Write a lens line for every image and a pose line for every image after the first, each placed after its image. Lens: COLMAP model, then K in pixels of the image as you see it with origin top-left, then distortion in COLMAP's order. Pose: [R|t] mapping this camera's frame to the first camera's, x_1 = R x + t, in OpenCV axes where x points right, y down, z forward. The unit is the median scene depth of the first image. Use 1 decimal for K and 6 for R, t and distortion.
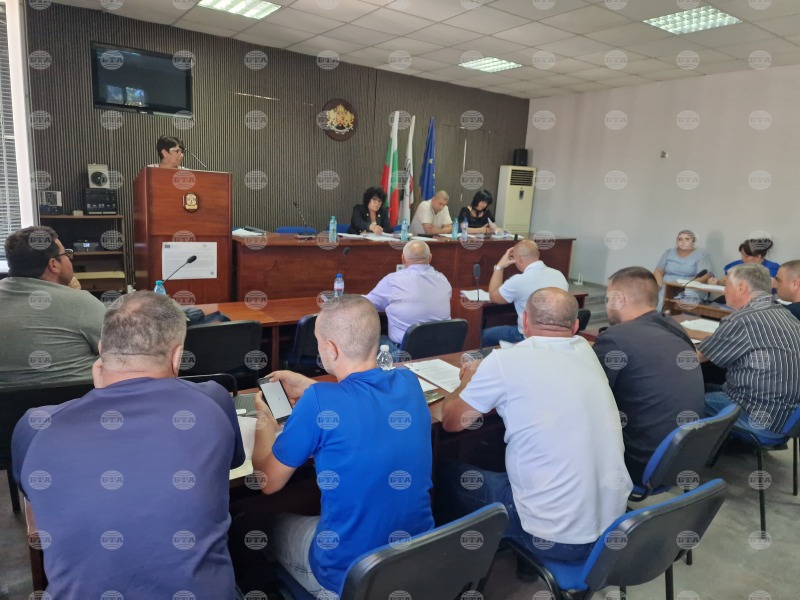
lens RADIAL K [[536.4, 0, 386.3], [0, 536.4, 298.0], [0, 0, 1]] dist [0.025663, -0.000674]
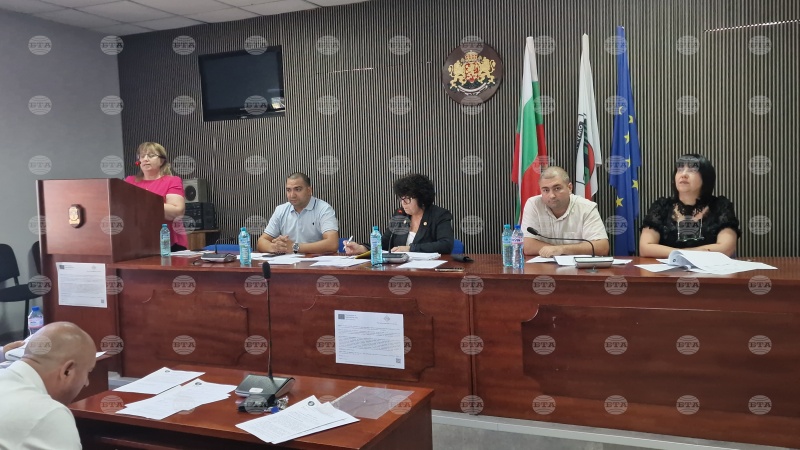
lens RADIAL K [[657.6, 0, 385.0], [0, 657.6, 212.6], [0, 0, 1]] dist [0.090424, -0.002179]
pose [[0.549092, -0.038138, -0.834891, 0.504137], [-0.105348, 0.987832, -0.114409, -0.072236], [0.829096, 0.150775, 0.538393, 0.530222]]
